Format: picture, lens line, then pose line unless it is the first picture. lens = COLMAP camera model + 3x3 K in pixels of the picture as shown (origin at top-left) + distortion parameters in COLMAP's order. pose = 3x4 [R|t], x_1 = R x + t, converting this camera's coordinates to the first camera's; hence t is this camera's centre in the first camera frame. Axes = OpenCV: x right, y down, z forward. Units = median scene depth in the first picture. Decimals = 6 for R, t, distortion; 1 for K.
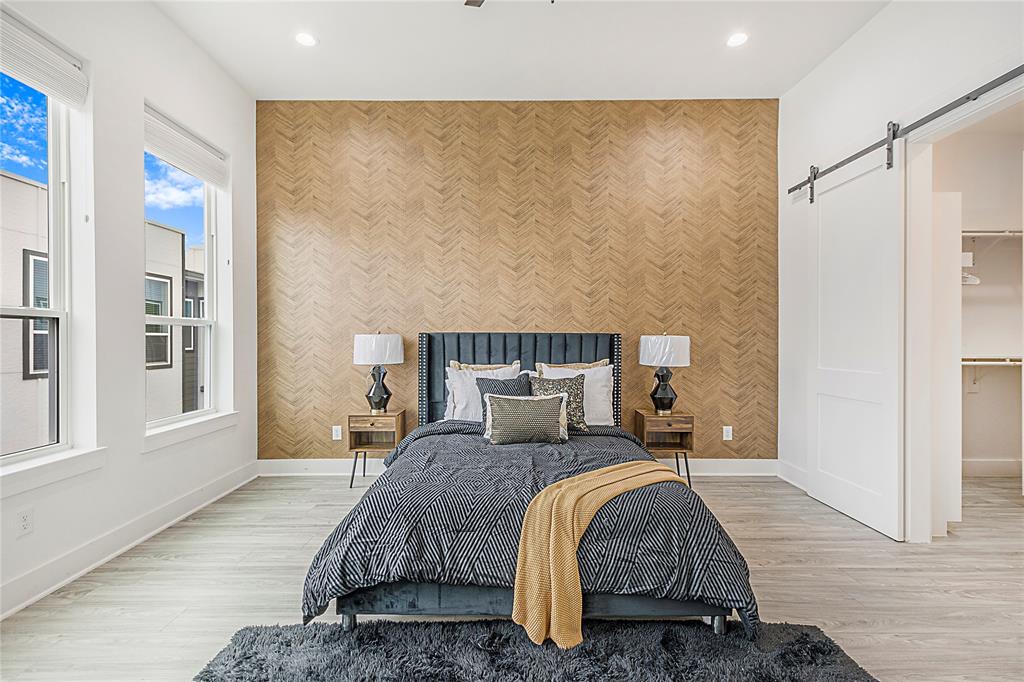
lens RADIAL K [[448.7, 0, 495.2], [0, 448.7, 343.7], [0, 0, 1]] dist [0.000279, -0.000273]
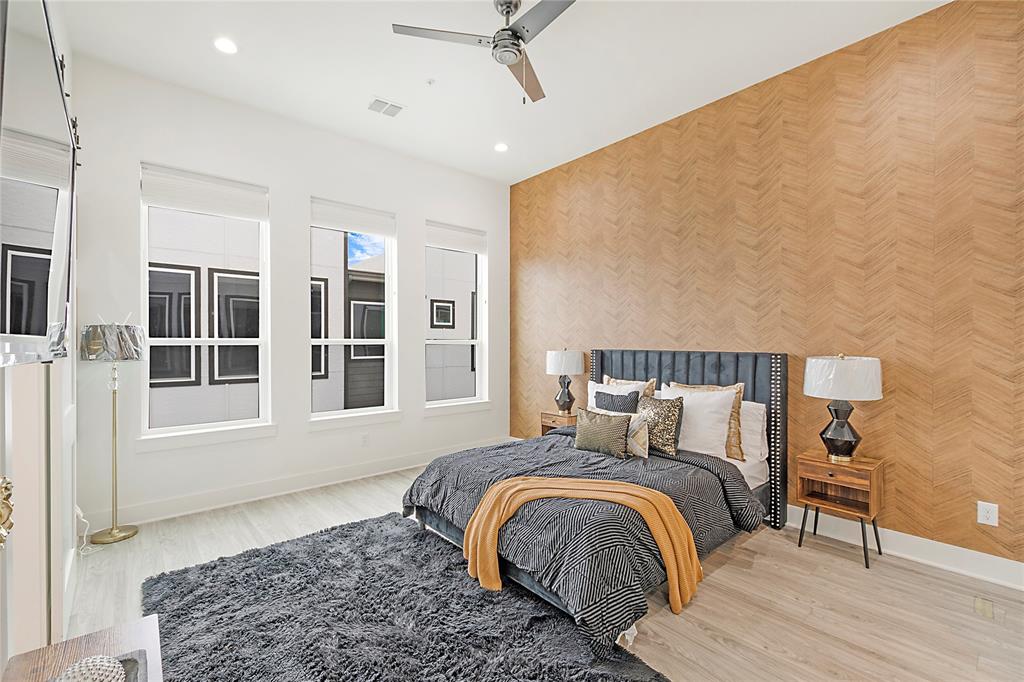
lens RADIAL K [[448.7, 0, 495.2], [0, 448.7, 343.7], [0, 0, 1]] dist [0.000279, -0.000273]
pose [[0.630818, 0.002289, -0.775928, 0.578471], [-0.002856, 0.999996, 0.000628, -0.039566], [0.775926, 0.001819, 0.630822, 0.061508]]
